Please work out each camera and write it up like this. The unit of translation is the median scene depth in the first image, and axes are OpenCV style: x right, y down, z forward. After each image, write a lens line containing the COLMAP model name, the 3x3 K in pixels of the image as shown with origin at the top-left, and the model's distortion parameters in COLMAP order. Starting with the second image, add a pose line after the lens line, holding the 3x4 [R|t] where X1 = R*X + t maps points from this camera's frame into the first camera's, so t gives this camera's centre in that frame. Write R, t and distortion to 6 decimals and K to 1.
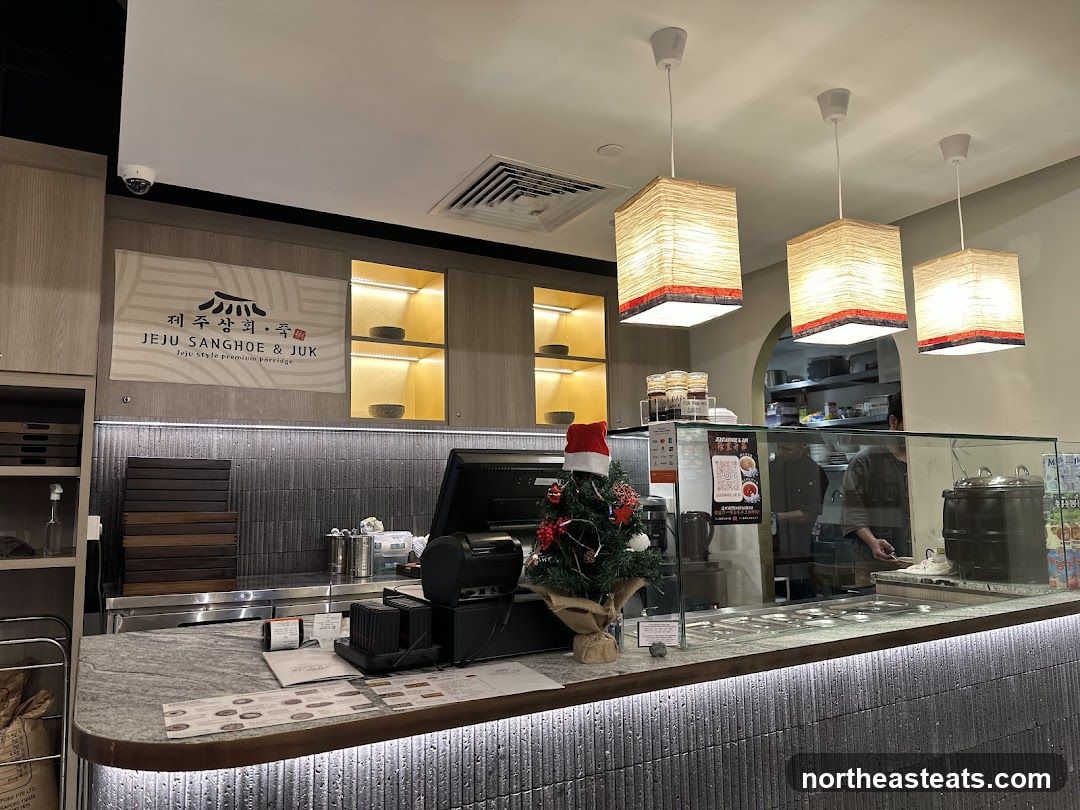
lens RADIAL K [[715.0, 0, 544.0], [0, 715.0, 422.5], [0, 0, 1]] dist [0.083721, -0.157072]
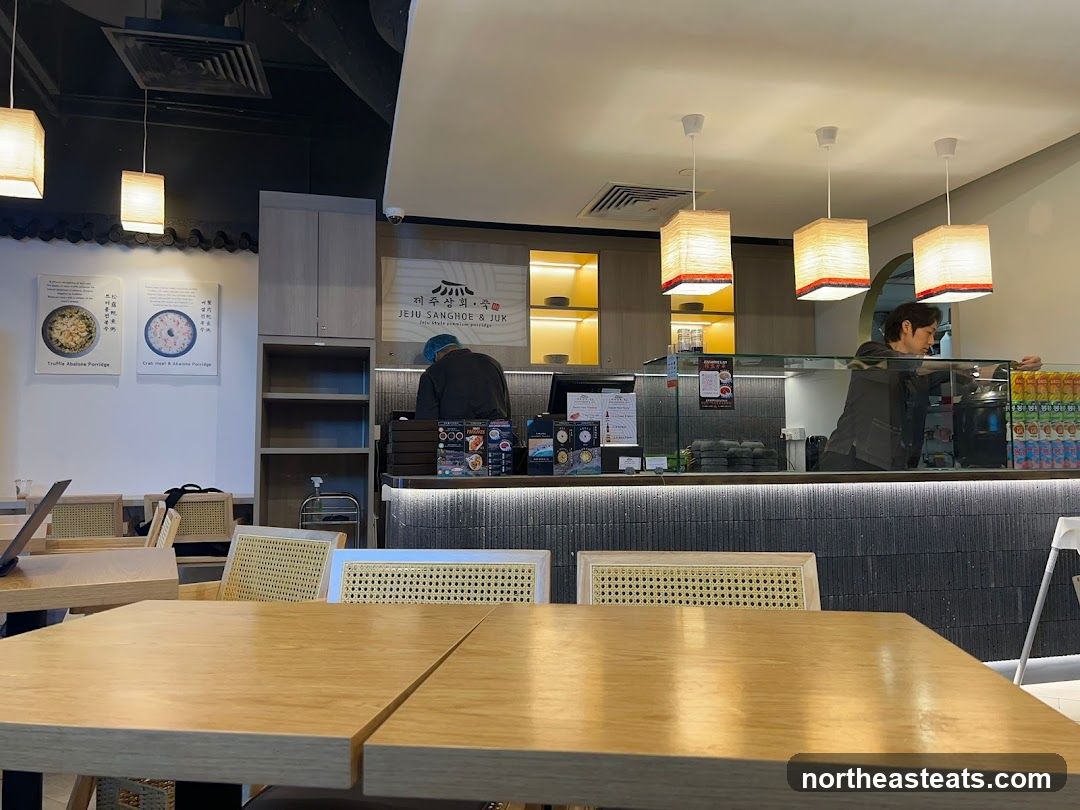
lens RADIAL K [[715.0, 0, 544.0], [0, 715.0, 422.5], [0, 0, 1]] dist [0.083721, -0.157072]
pose [[0.959050, 0.000219, -0.283238, 0.176549], [0.017197, 0.998110, 0.059000, 0.029724], [0.282716, -0.061455, 0.957233, -0.398068]]
